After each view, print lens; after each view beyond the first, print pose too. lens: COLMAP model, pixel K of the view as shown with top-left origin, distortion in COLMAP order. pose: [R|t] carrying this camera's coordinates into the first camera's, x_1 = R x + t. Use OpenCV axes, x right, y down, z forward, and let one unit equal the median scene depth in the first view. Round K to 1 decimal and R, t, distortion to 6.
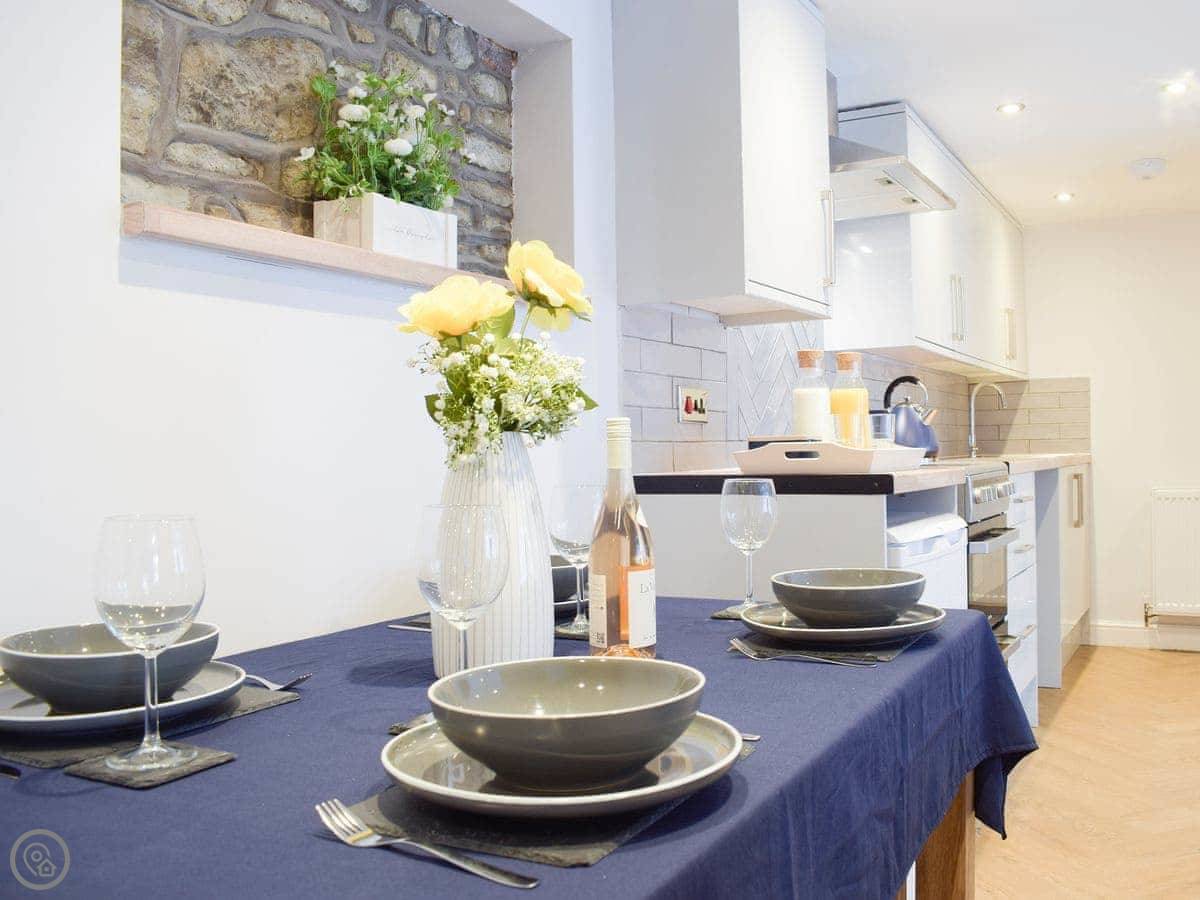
lens RADIAL K [[1064.2, 0, 628.2], [0, 1064.2, 448.7], [0, 0, 1]] dist [-0.077136, 0.005956]
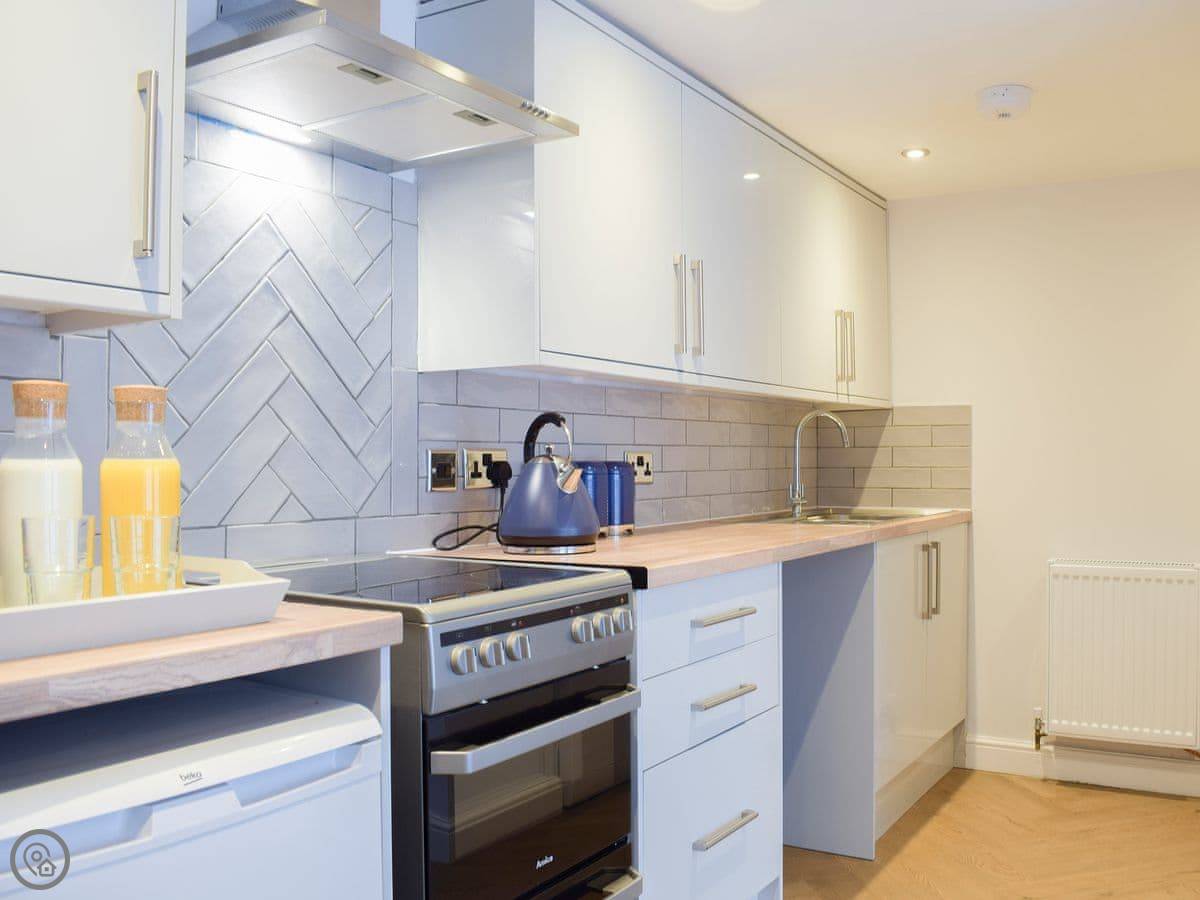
lens RADIAL K [[1077.6, 0, 626.2], [0, 1077.6, 454.6], [0, 0, 1]] dist [-0.075168, -0.000683]
pose [[0.999458, 0.017537, -0.027851, 0.226283], [-0.017509, 0.999846, 0.001263, -0.031670], [0.027869, -0.000775, 0.999611, 0.249898]]
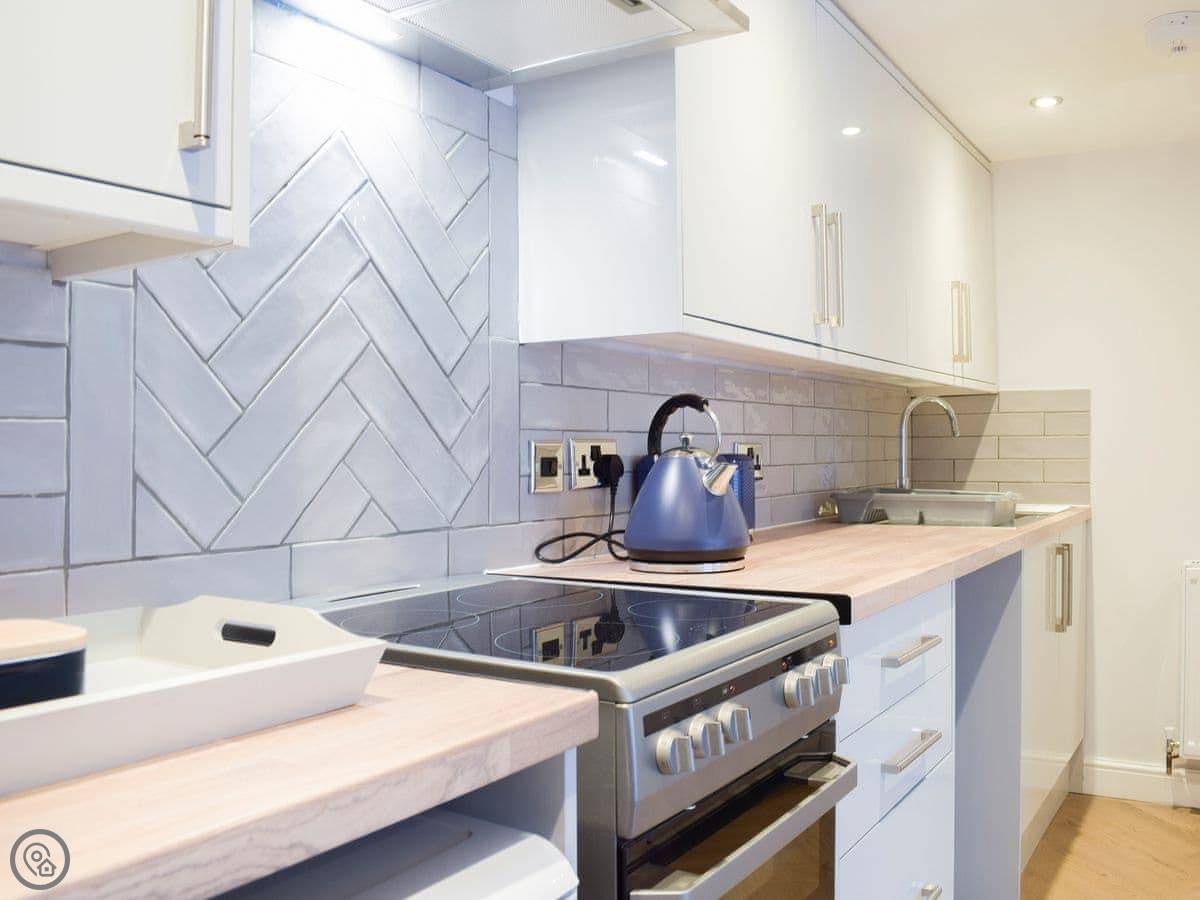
lens RADIAL K [[1064.2, 0, 628.2], [0, 1064.2, 448.7], [0, 0, 1]] dist [-0.077136, 0.005956]
pose [[0.999507, 0.014488, -0.027870, 0.173549], [-0.014357, 0.999885, 0.004873, -0.031299], [0.027937, -0.004470, 0.999600, 0.342631]]
